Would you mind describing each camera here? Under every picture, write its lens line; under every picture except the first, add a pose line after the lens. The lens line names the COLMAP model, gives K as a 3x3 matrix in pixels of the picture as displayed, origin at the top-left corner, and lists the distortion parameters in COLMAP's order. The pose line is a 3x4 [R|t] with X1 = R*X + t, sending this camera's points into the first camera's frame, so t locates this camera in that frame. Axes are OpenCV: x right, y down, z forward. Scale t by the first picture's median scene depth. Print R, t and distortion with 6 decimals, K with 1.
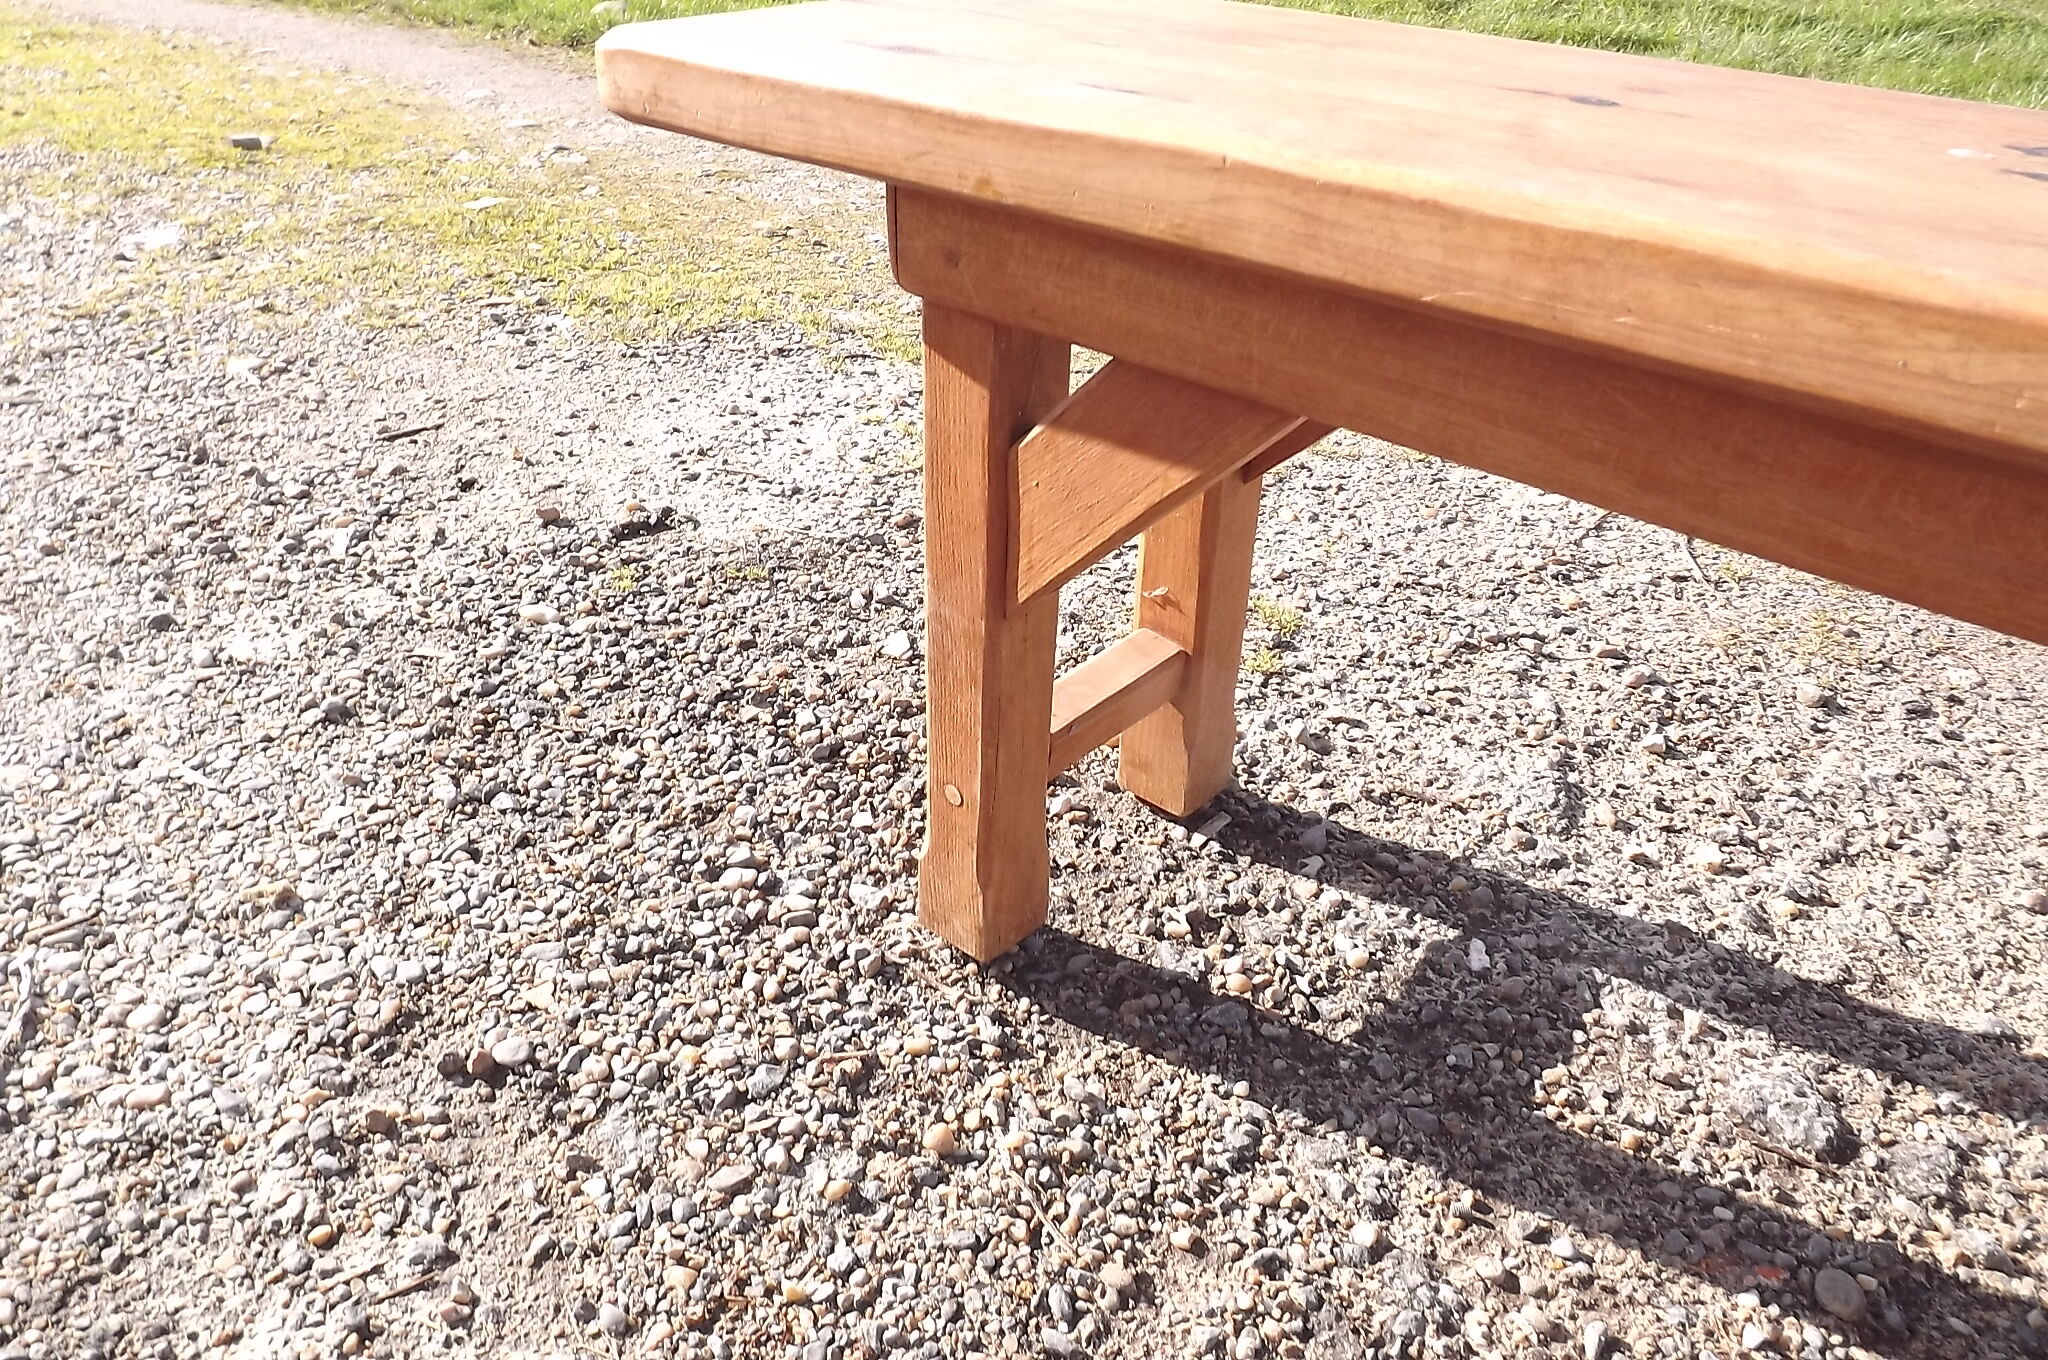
lens RADIAL K [[1480.7, 0, 969.4], [0, 1480.7, 647.1], [0, 0, 1]] dist [-0.062034, 0.013164]
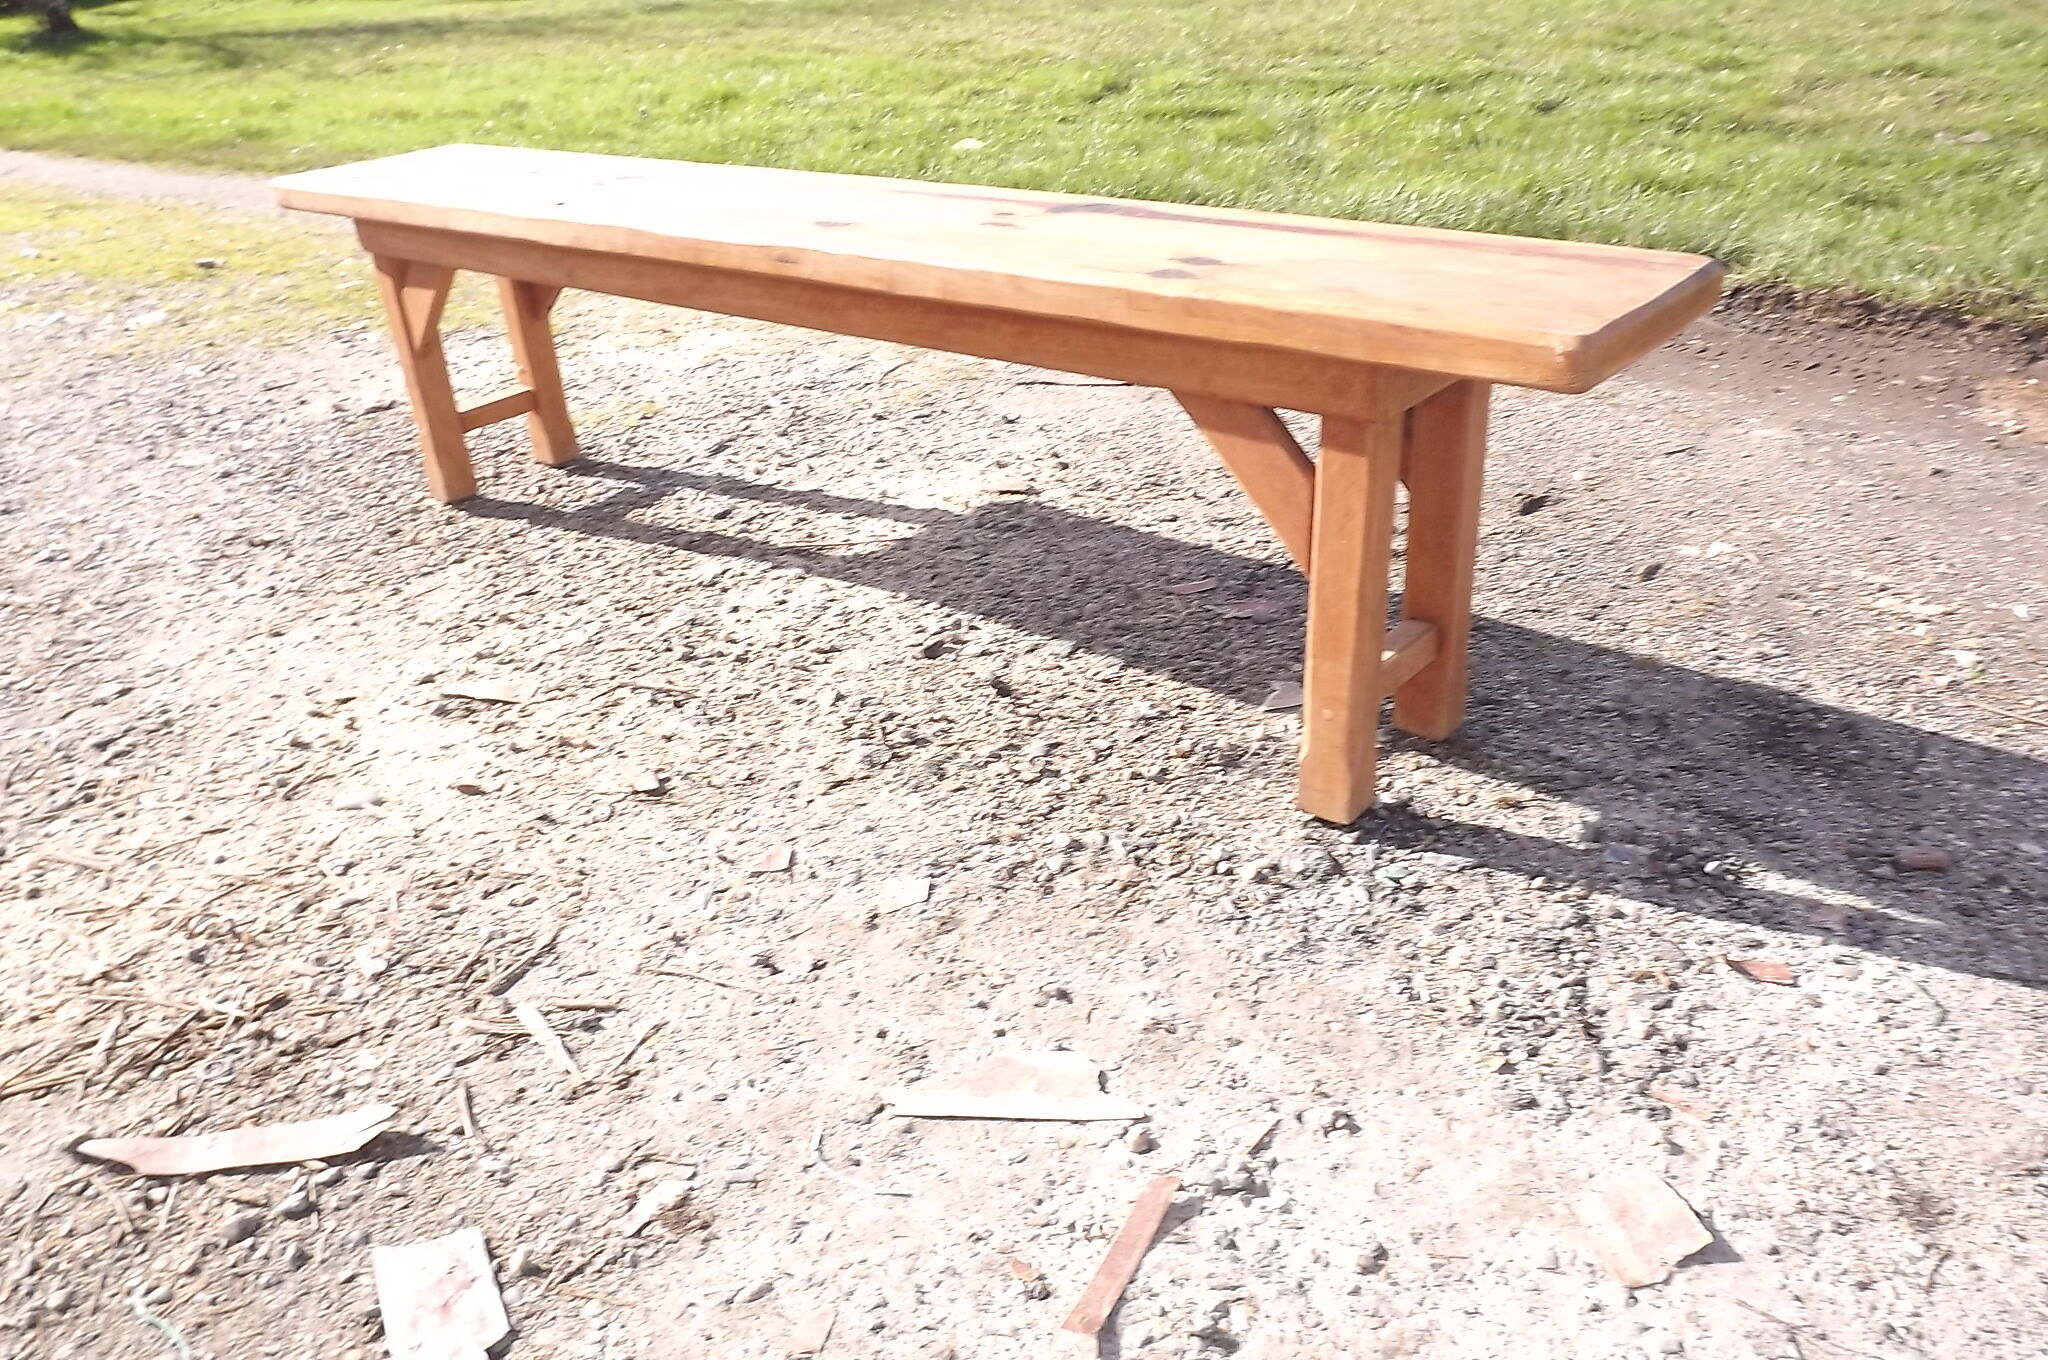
lens RADIAL K [[1480.7, 0, 1033.5], [0, 1480.7, 671.6], [0, 0, 1]] dist [-0.062034, 0.013164]
pose [[0.996078, -0.086993, 0.016157, 0.860509], [0.087661, 0.995054, -0.046725, 0.635167], [-0.012012, 0.047958, 0.998777, -1.436765]]
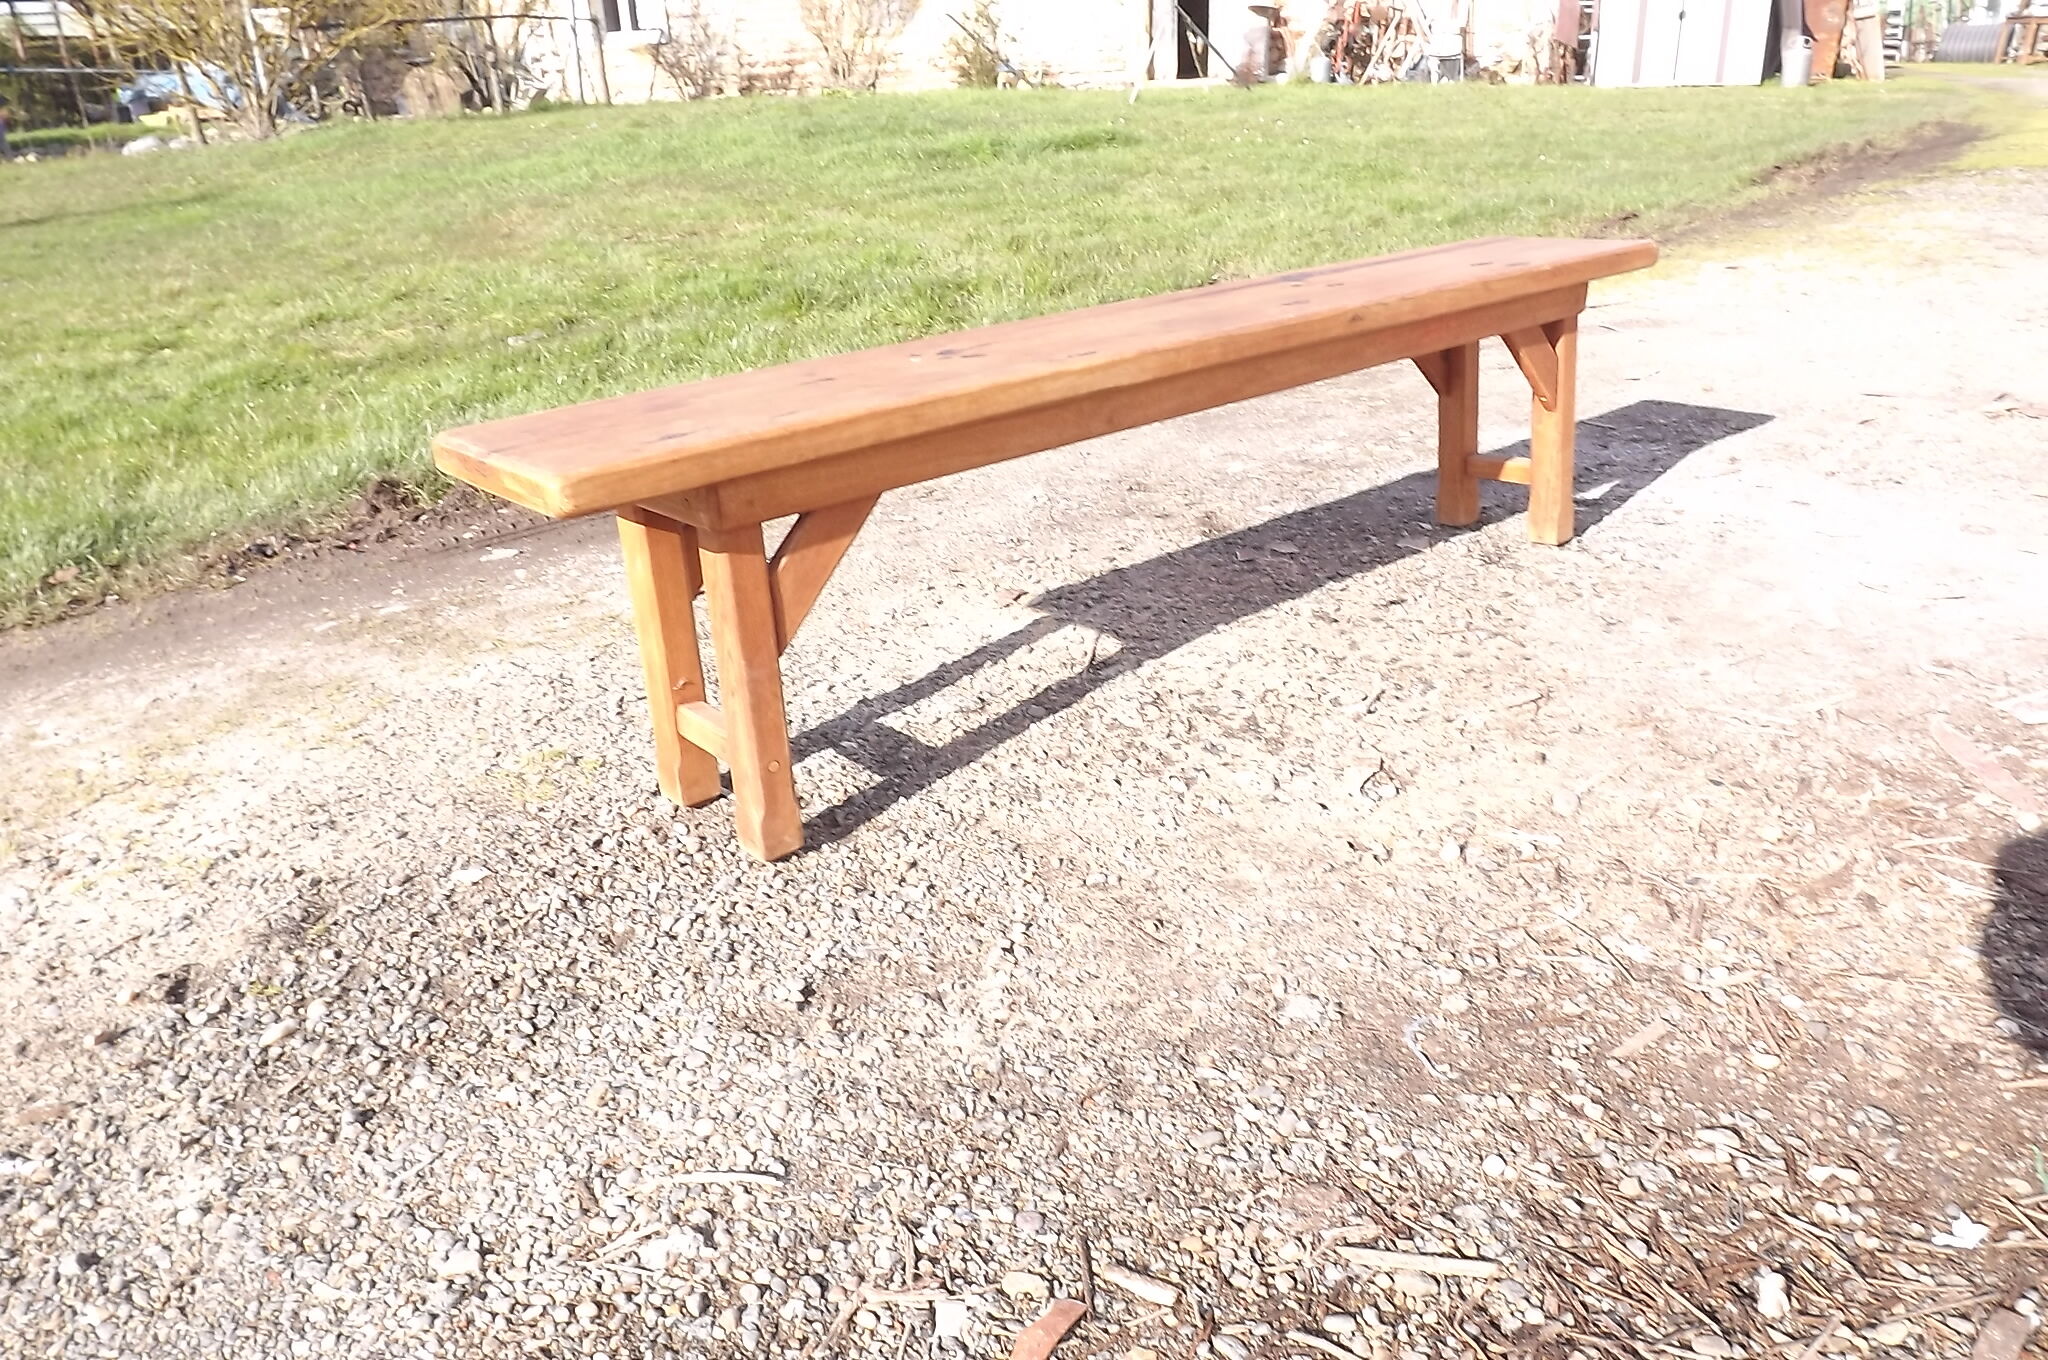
lens RADIAL K [[1480.7, 0, 1020.5], [0, 1480.7, 692.1], [0, 0, 1]] dist [-0.062034, 0.013164]
pose [[0.131672, -0.395492, 0.908982, -1.420019], [0.554093, 0.789707, 0.263332, -0.260658], [-0.821975, 0.468987, 0.323122, 0.029619]]
